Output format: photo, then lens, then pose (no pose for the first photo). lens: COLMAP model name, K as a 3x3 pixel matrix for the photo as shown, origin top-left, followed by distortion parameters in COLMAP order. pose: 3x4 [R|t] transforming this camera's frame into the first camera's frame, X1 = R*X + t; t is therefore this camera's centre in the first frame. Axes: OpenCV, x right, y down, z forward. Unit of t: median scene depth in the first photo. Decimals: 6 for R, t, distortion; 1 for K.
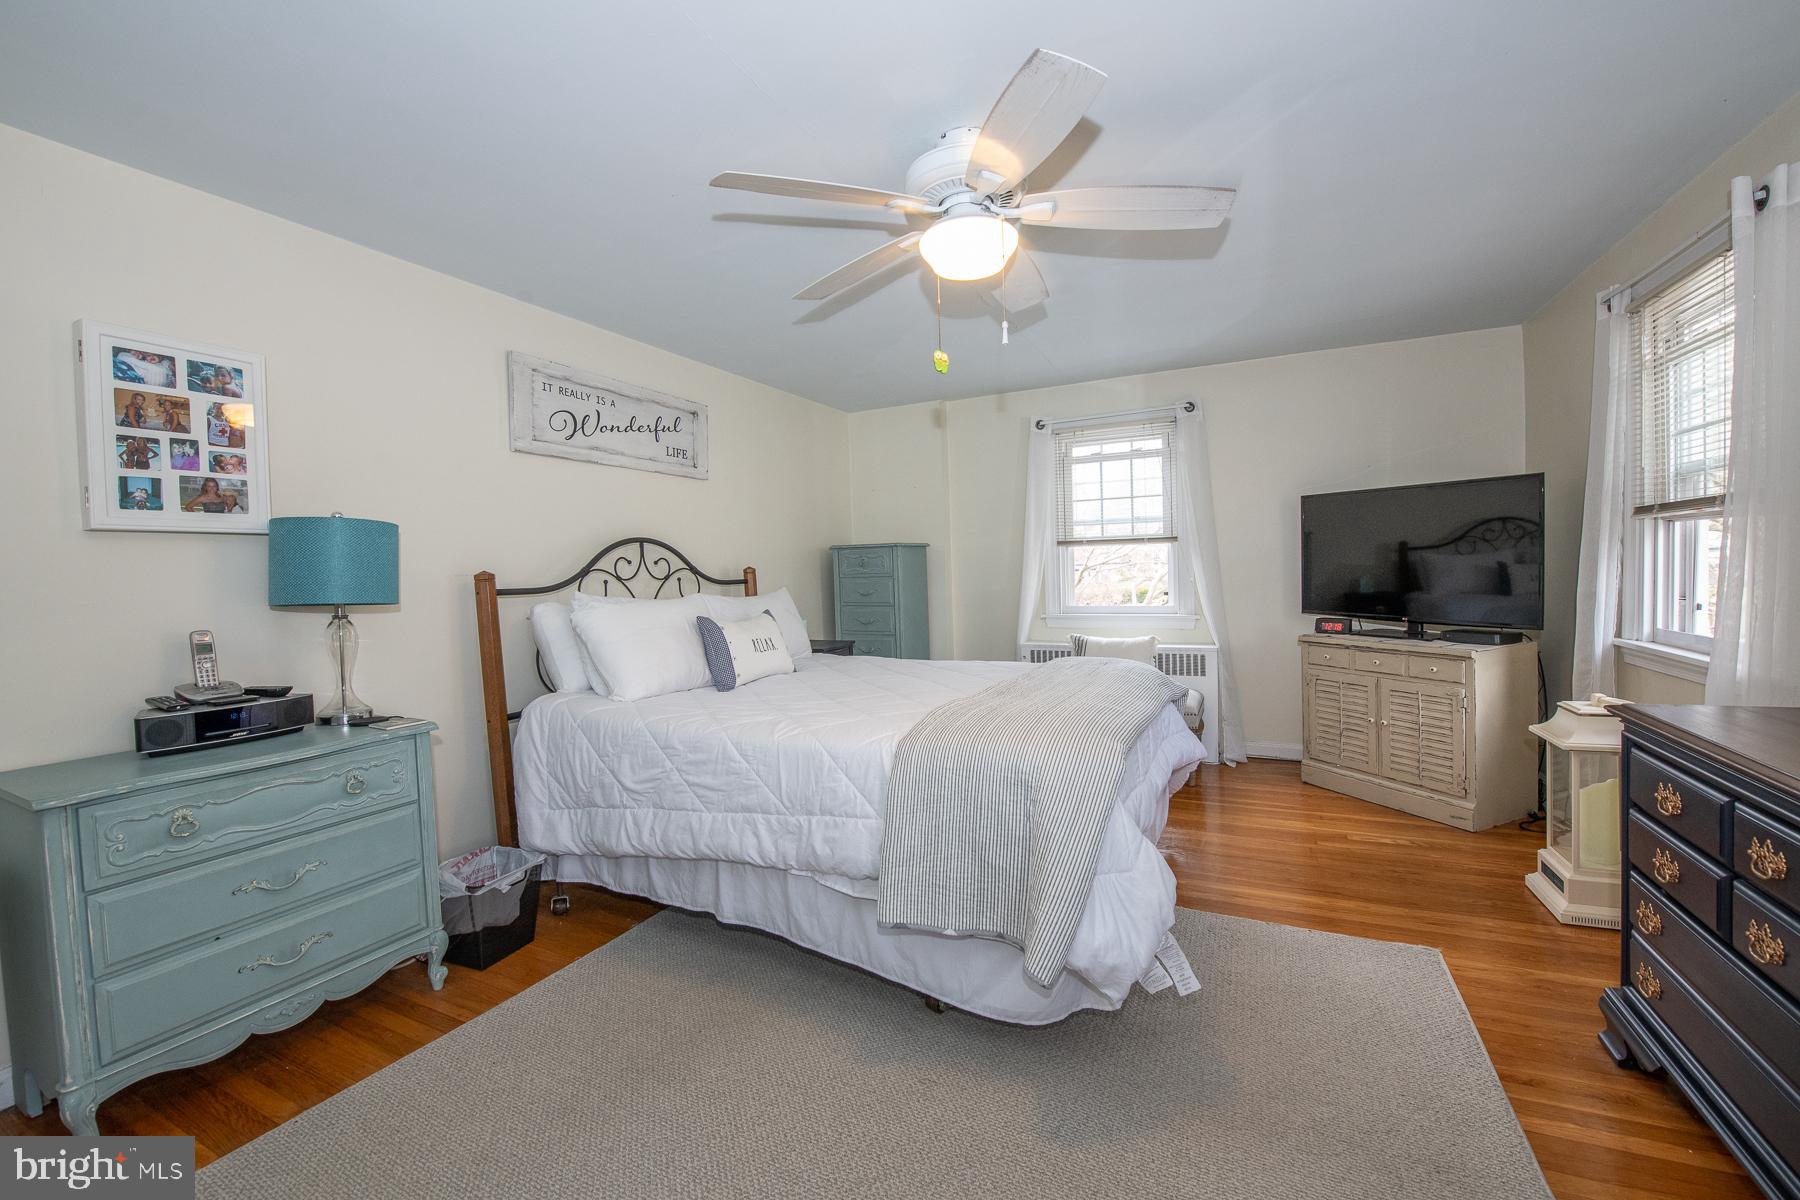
lens RADIAL K [[715.7, 0, 905.5], [0, 715.7, 588.0], [0, 0, 1]] dist [-0.014375, -0.003232]
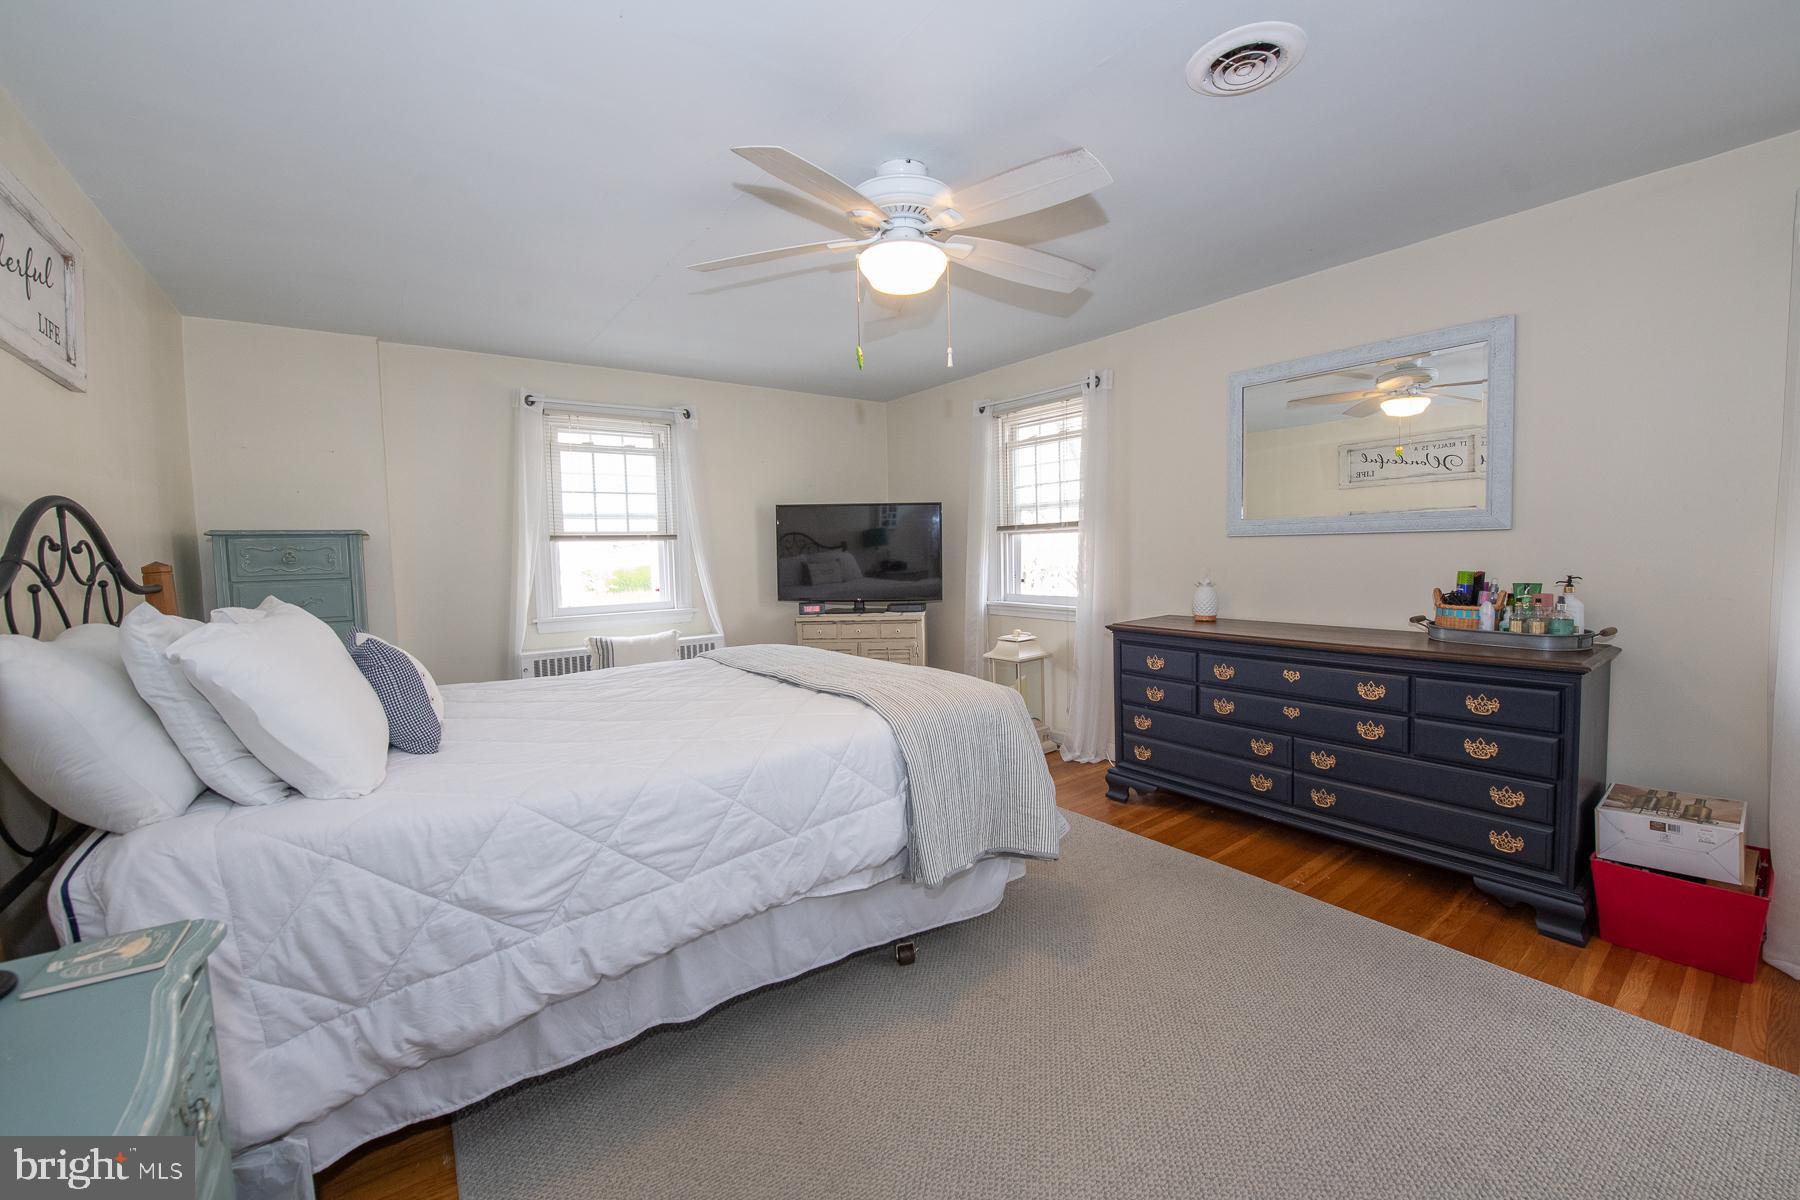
lens RADIAL K [[715.7, 0, 905.5], [0, 715.7, 588.0], [0, 0, 1]] dist [-0.014375, -0.003232]
pose [[0.458095, -0.030414, 0.888383, -0.439124], [0.037567, 0.999184, 0.014835, 0.003981], [-0.888109, 0.026578, 0.458864, 0.238874]]
